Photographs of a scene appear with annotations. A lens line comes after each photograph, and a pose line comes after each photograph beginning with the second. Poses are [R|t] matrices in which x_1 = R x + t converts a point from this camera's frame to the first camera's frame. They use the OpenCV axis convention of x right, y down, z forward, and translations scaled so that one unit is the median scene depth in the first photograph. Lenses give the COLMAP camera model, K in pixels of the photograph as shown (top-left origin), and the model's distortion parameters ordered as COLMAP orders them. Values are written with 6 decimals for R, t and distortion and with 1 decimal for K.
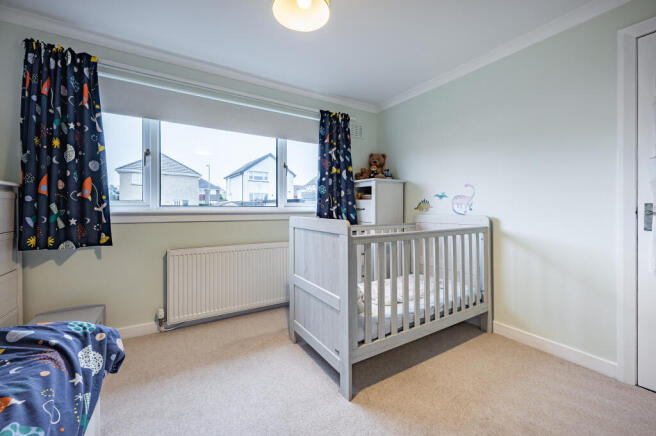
lens RADIAL K [[265.6, 0, 328.2], [0, 265.6, 212.9], [0, 0, 1]] dist [0.006575, -0.002342]
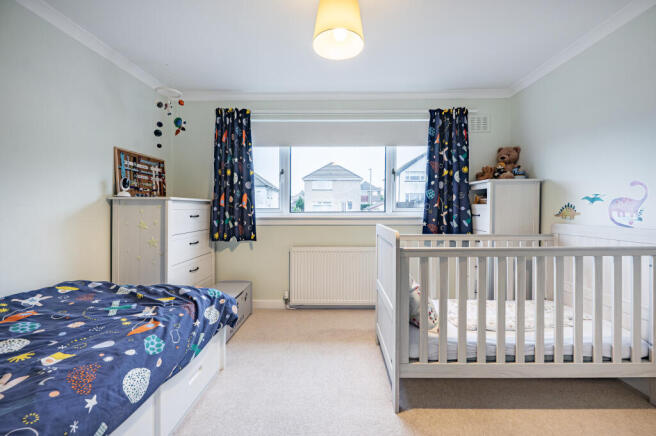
lens RADIAL K [[265.6, 0, 331.7], [0, 265.6, 214.5], [0, 0, 1]] dist [0.006575, -0.002342]
pose [[0.843652, 0.008547, -0.536822, 0.254030], [-0.005459, 0.999958, 0.007341, -0.027483], [0.536862, -0.003263, 0.843664, 0.019895]]
